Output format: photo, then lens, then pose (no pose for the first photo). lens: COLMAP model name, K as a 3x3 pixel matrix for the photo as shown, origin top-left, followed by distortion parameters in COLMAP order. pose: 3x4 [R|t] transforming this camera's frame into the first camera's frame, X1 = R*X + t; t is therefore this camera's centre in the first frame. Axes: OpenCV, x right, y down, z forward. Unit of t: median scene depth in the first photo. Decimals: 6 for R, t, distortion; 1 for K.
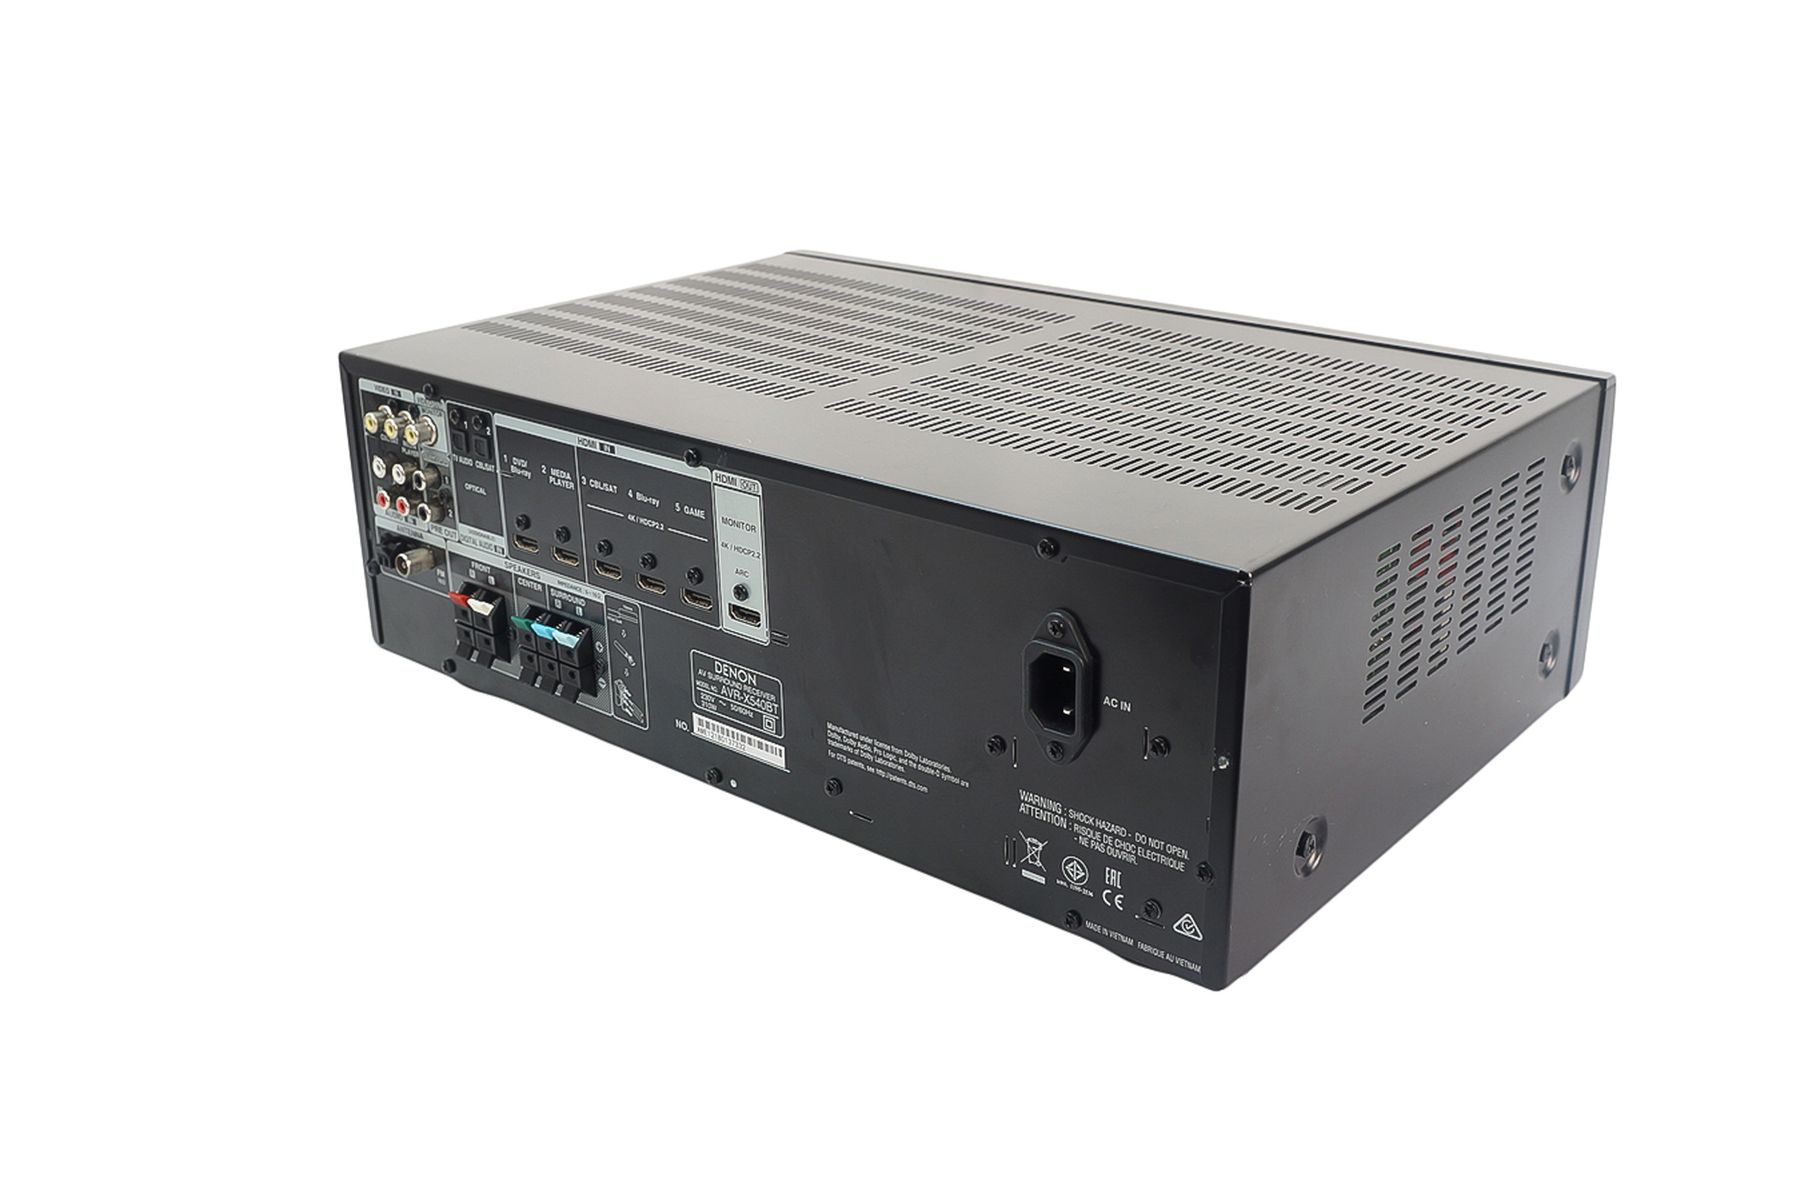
lens RADIAL K [[1744.1, 0, 900.5], [0, 1744.1, 597.1], [0, 0, 1]] dist [-0.005488, 0.000000]
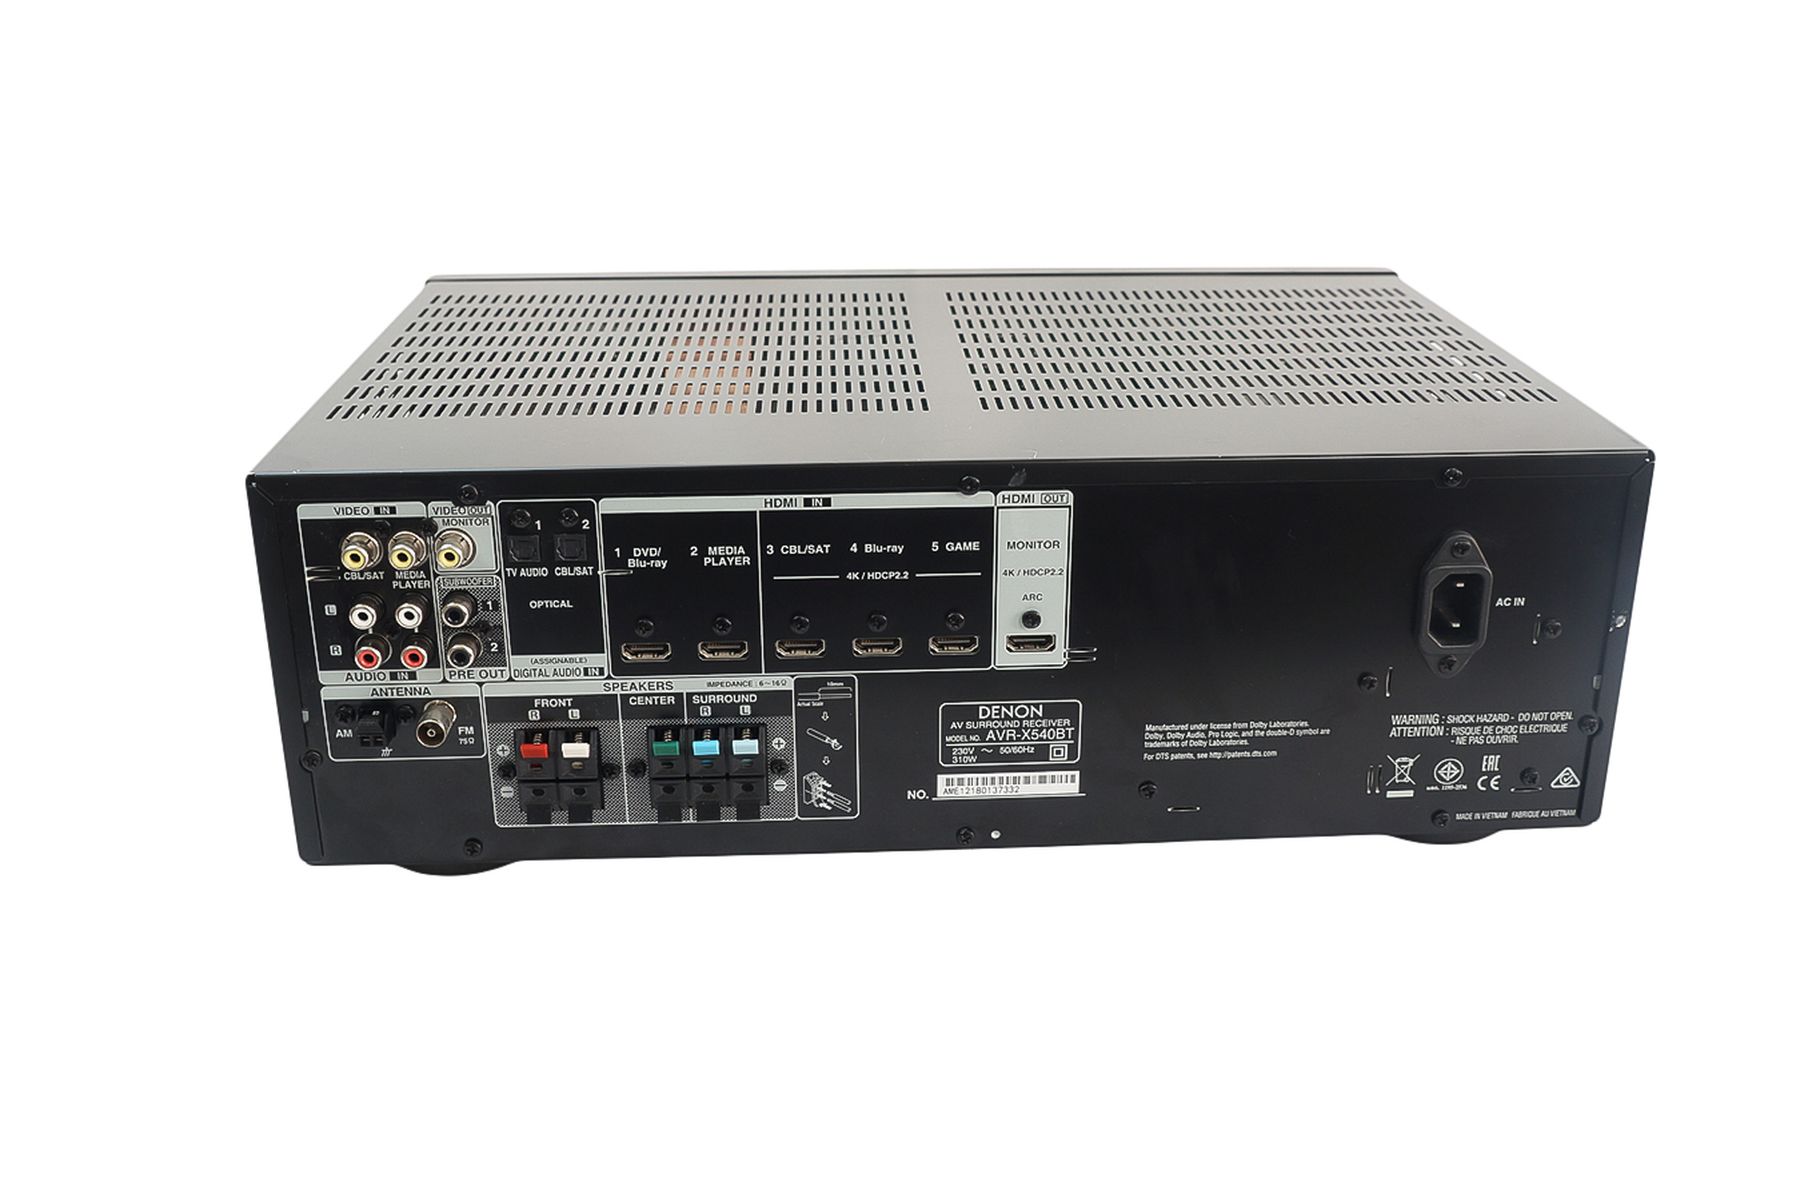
lens RADIAL K [[1744.1, 0, 864.4], [0, 1744.1, 428.8], [0, 0, 1]] dist [-0.005488, 0.000000]
pose [[0.719844, -0.225077, 0.656631, -0.683069], [0.236074, 0.968964, 0.073337, -0.173836], [-0.652758, 0.102222, 0.750638, 0.365495]]
